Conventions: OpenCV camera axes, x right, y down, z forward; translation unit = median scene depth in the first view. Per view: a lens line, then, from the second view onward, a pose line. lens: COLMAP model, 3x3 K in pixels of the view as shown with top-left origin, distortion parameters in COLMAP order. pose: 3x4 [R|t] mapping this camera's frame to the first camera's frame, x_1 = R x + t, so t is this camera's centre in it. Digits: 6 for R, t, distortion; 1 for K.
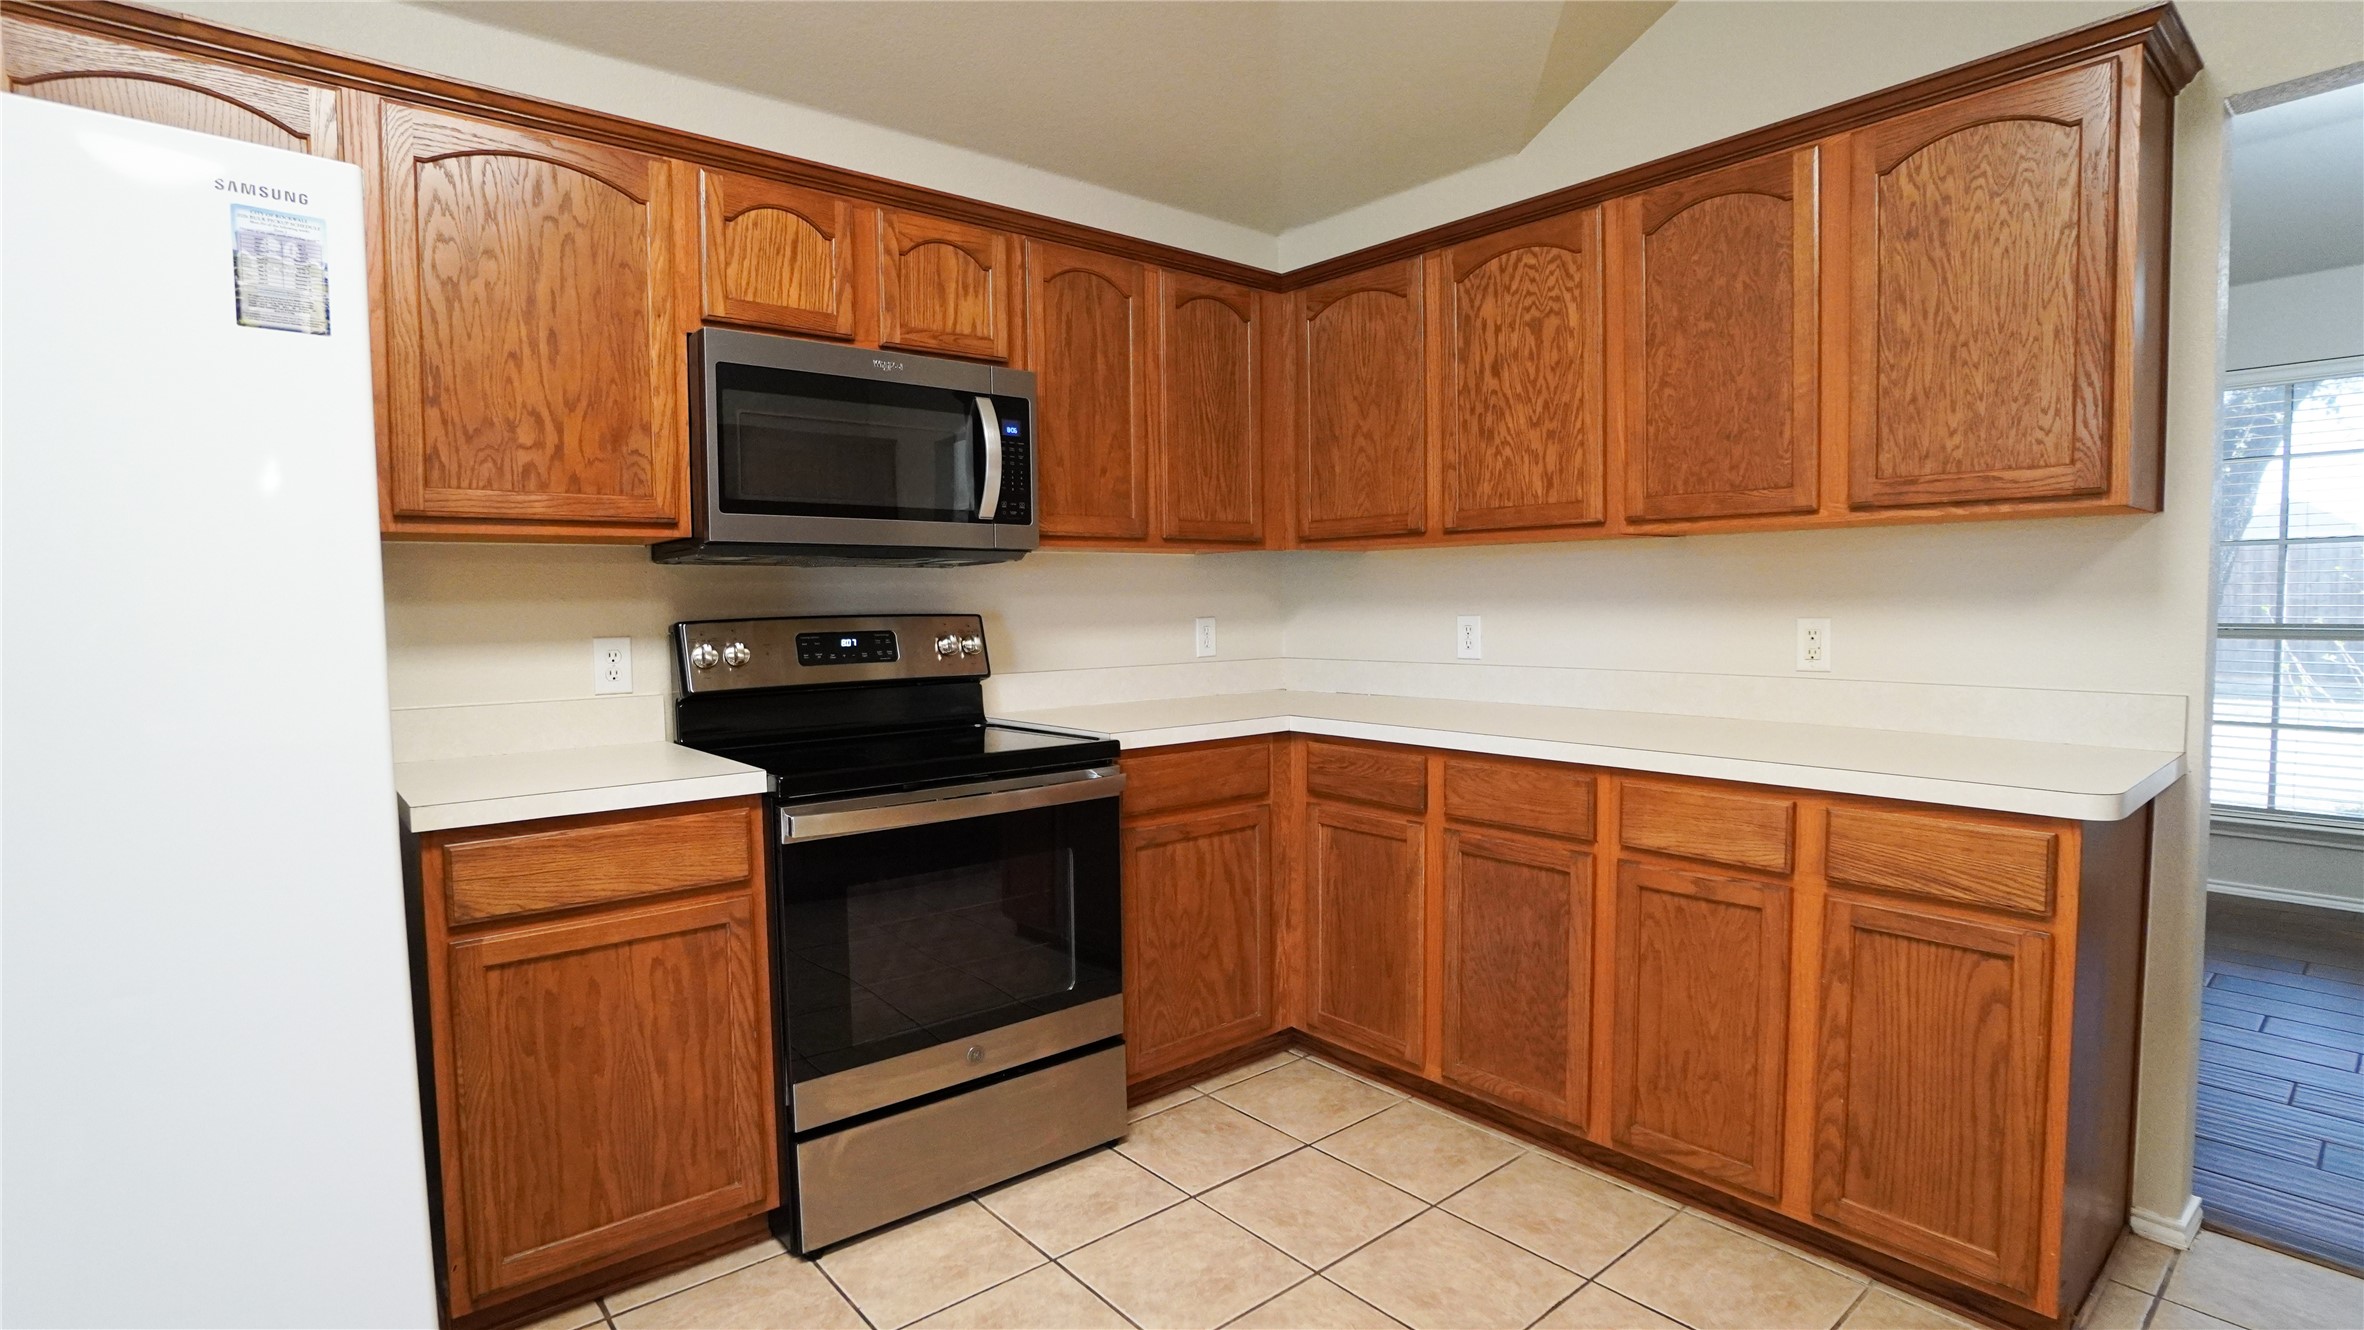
lens RADIAL K [[1112.7, 0, 1196.7], [0, 1112.7, 665.3], [0, 0, 1]] dist [-0.039337, 0.000447]
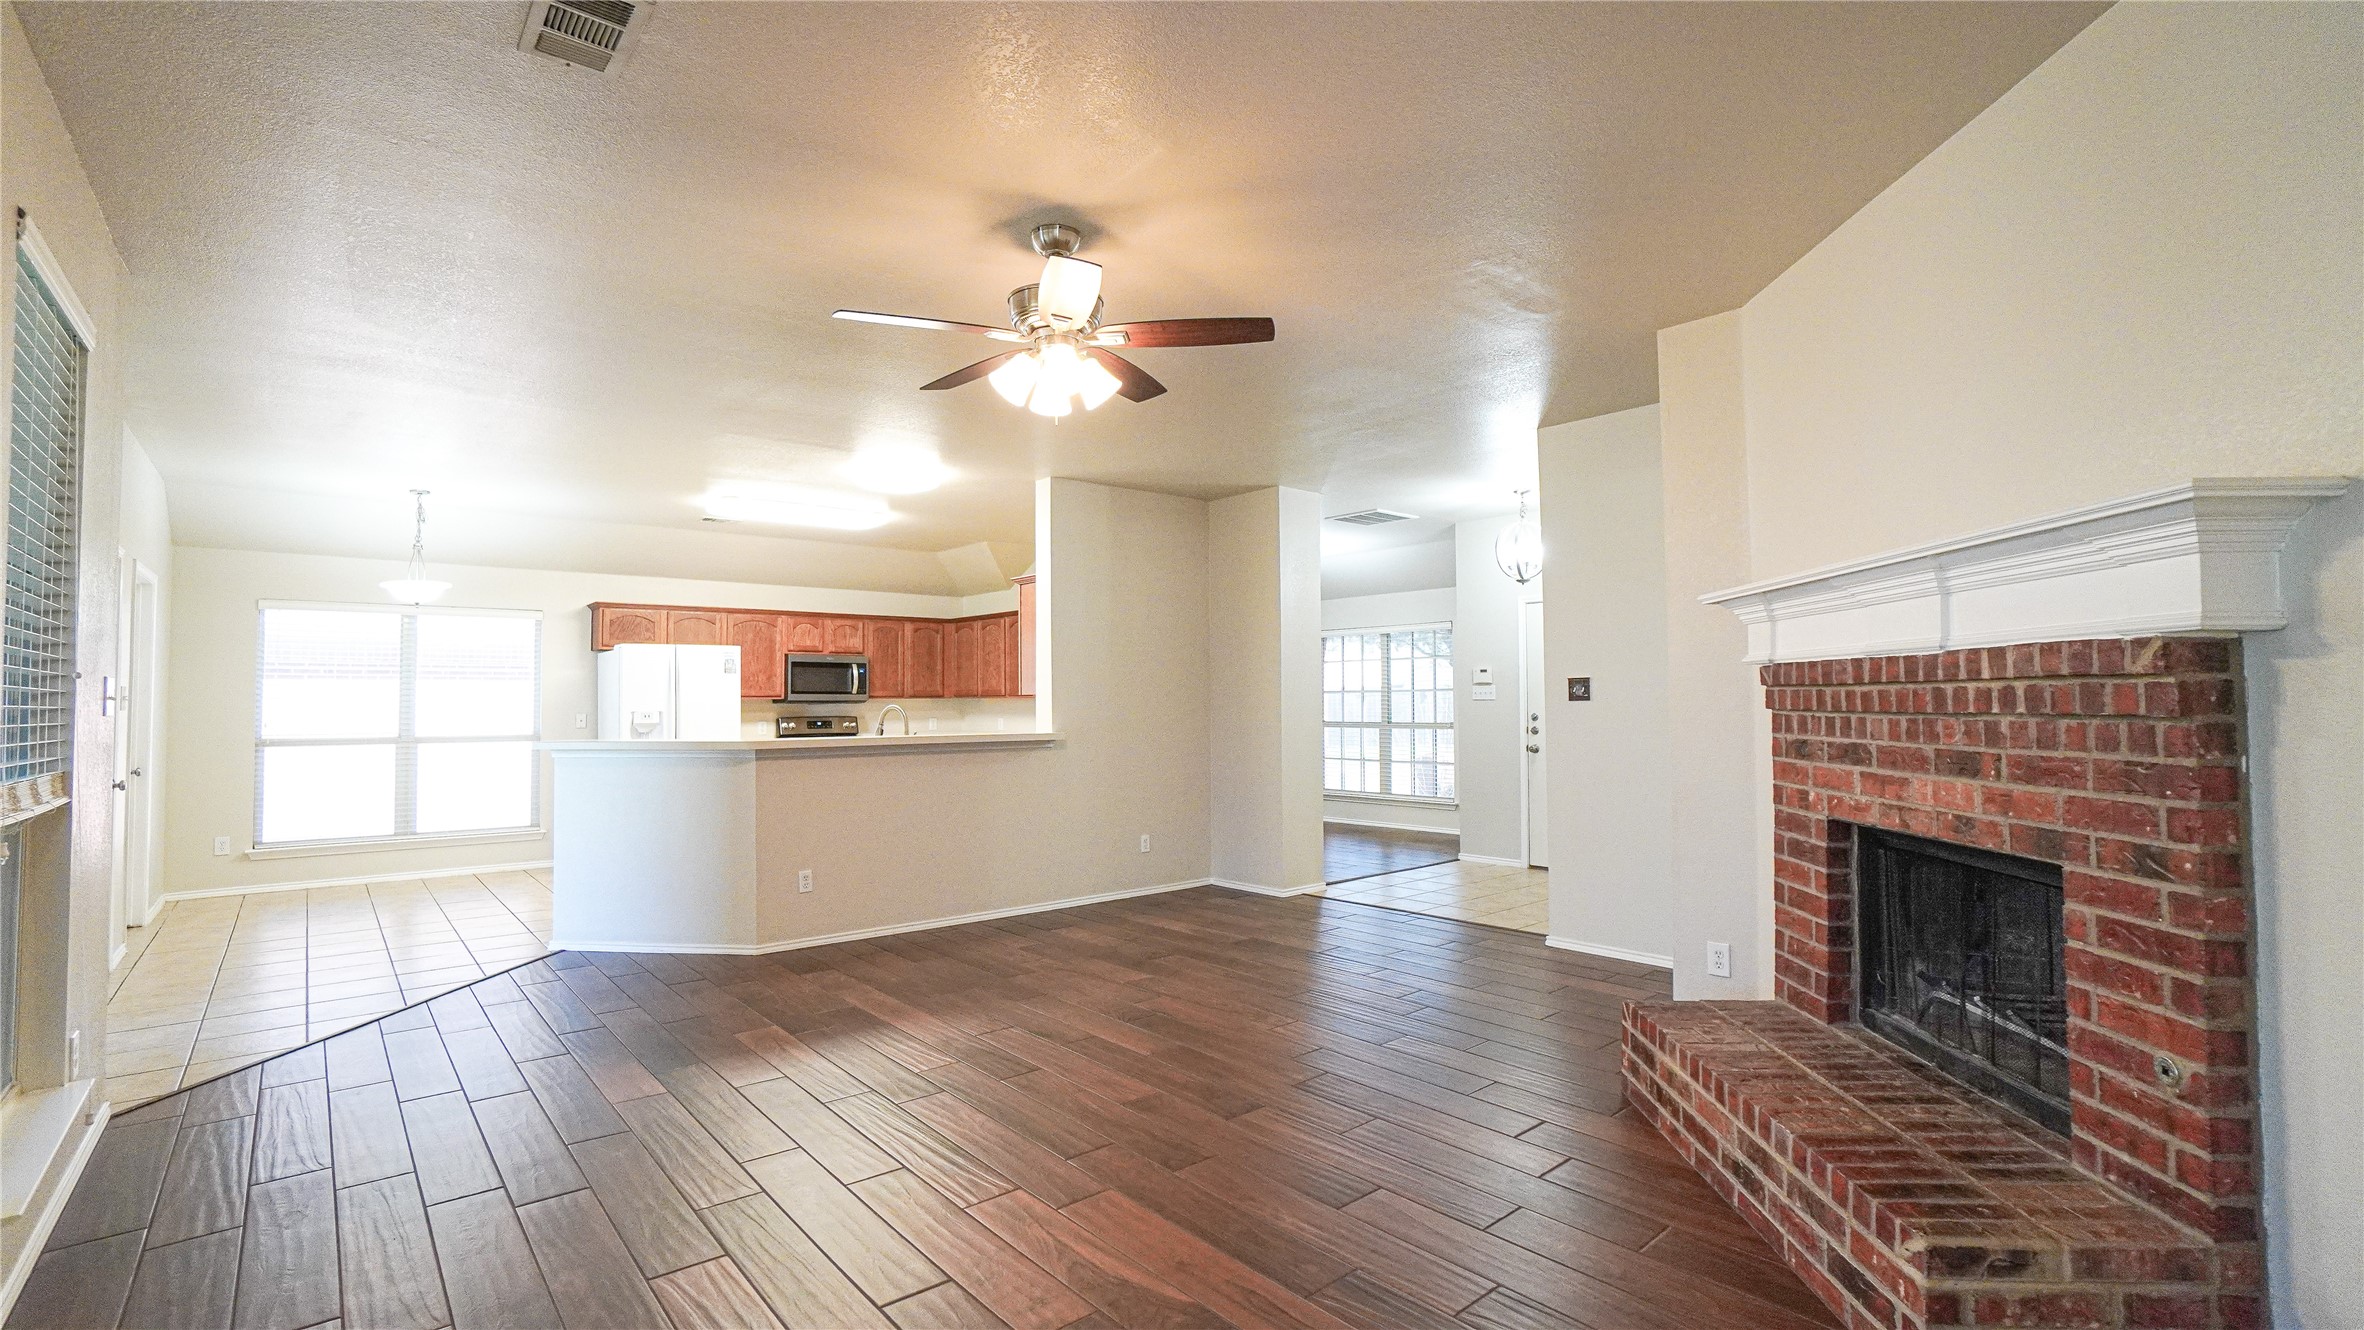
lens RADIAL K [[1049.1, 0, 1176.6], [0, 1049.1, 647.7], [0, 0, 1]] dist [-0.051023, 0.016880]
pose [[0.999965, 0.005499, -0.006297, 1.091347], [-0.006163, 0.993816, -0.110870, 0.129174], [0.005648, 0.110905, 0.993815, -3.025416]]
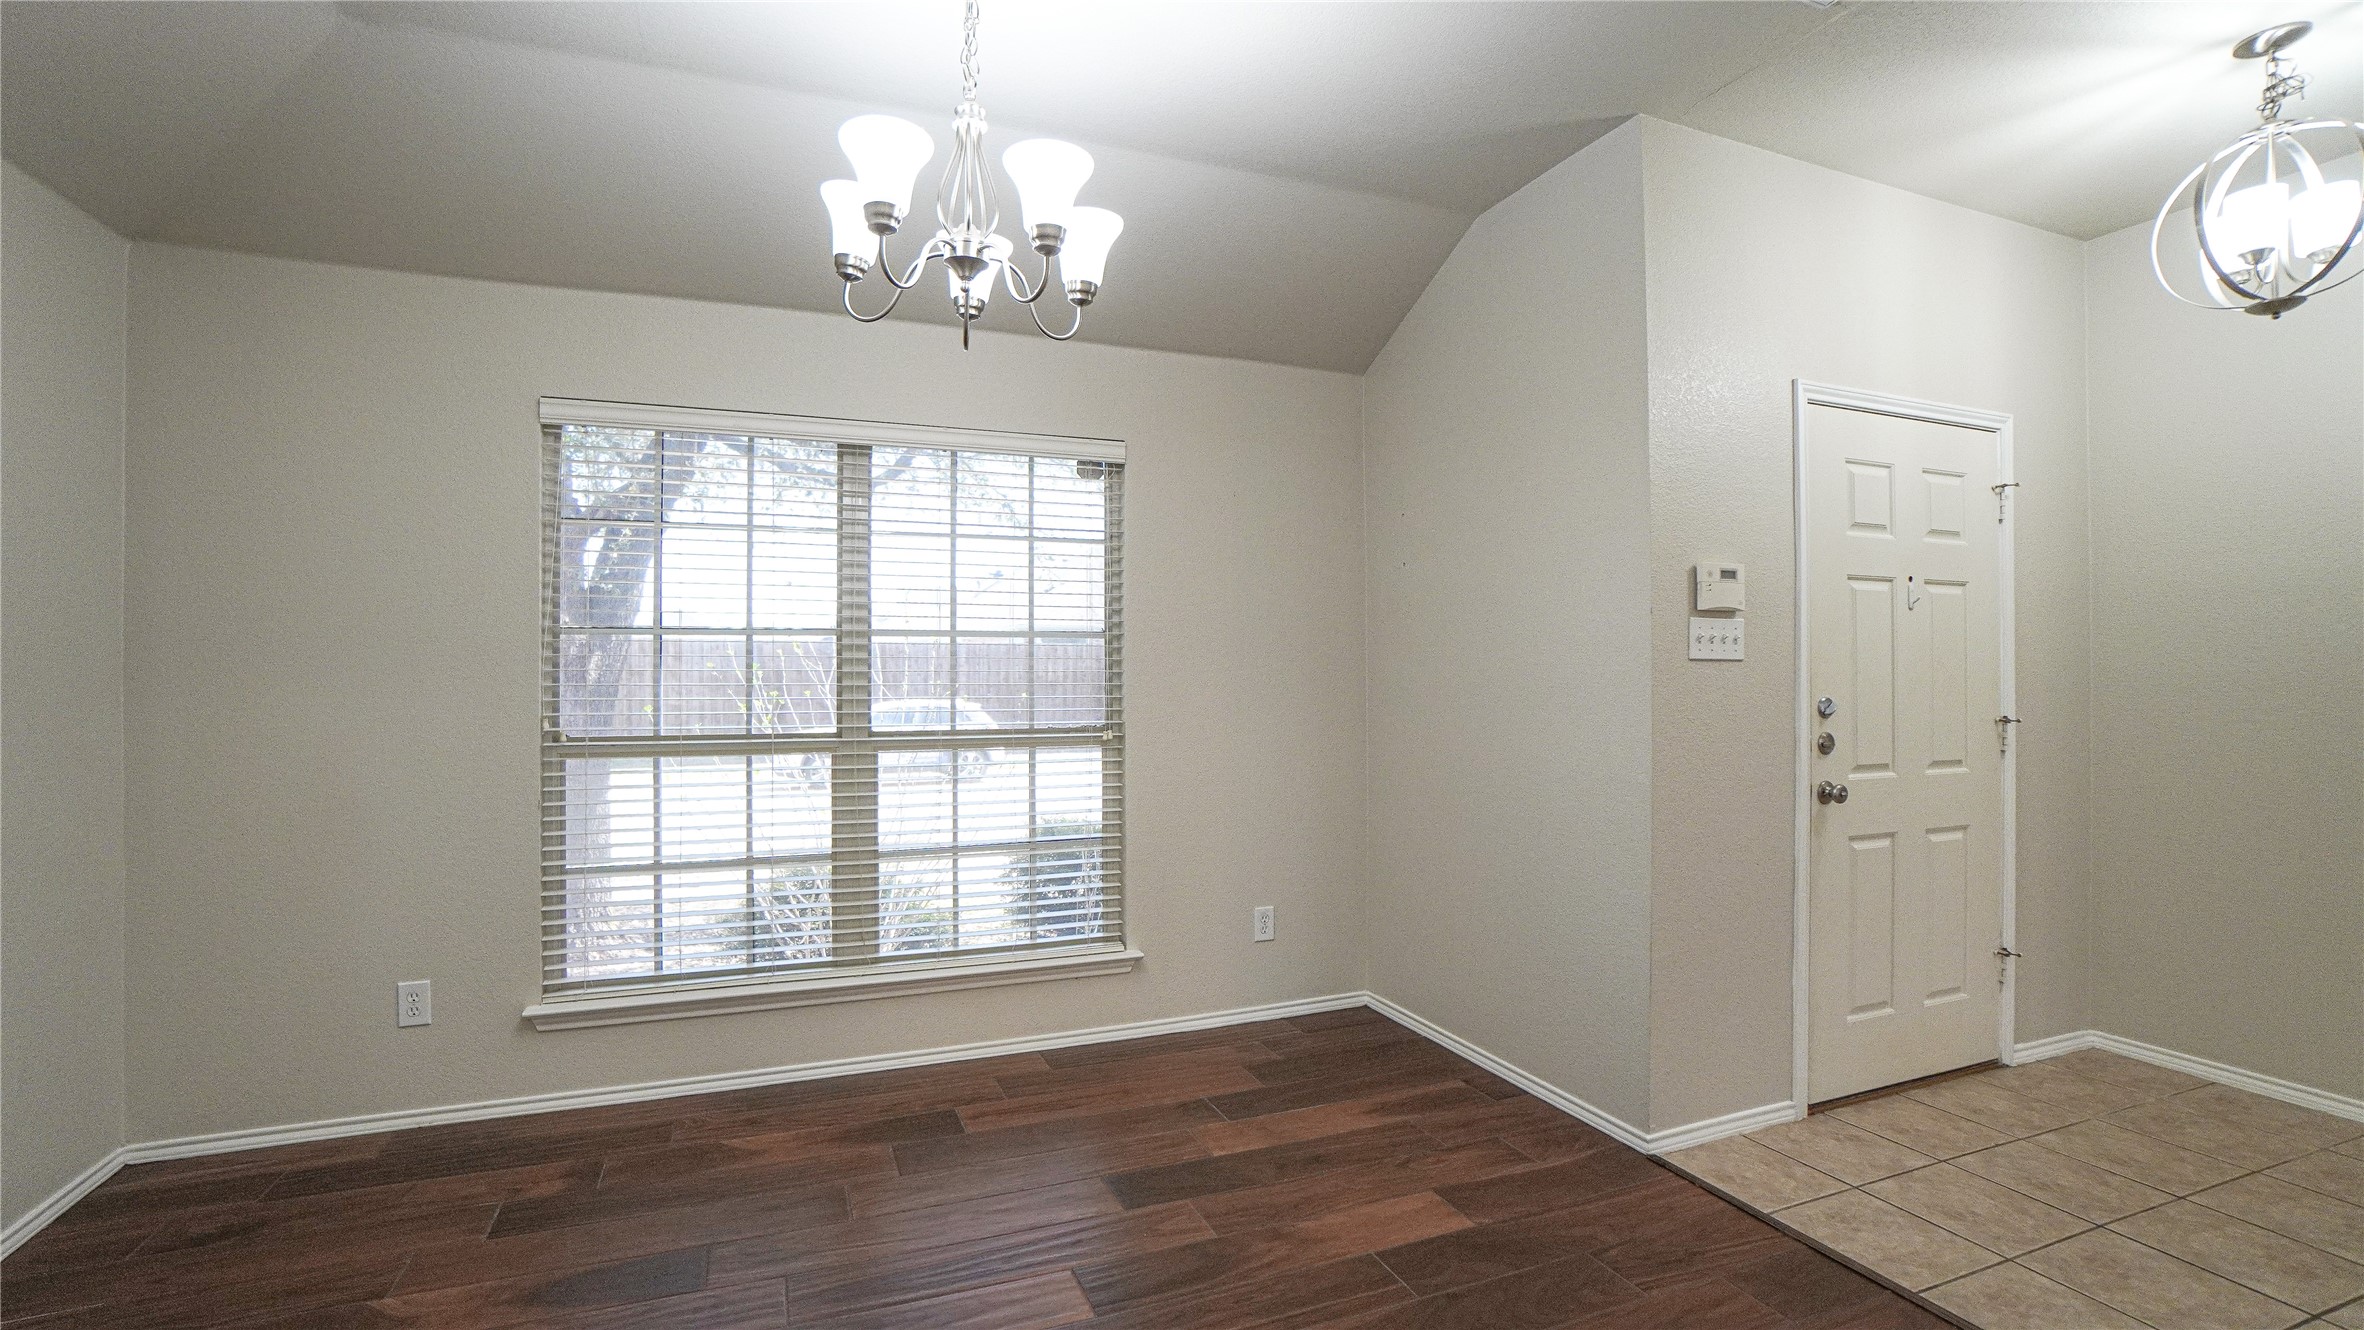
lens RADIAL K [[1049.1, 0, 1178.0], [0, 1049.1, 656.9], [0, 0, 1]] dist [-0.051023, 0.016880]
pose [[0.323134, 0.023826, 0.946053, 0.792619], [0.052548, 0.997689, -0.043074, -0.080596], [-0.944893, 0.063632, 0.321135, 0.734895]]
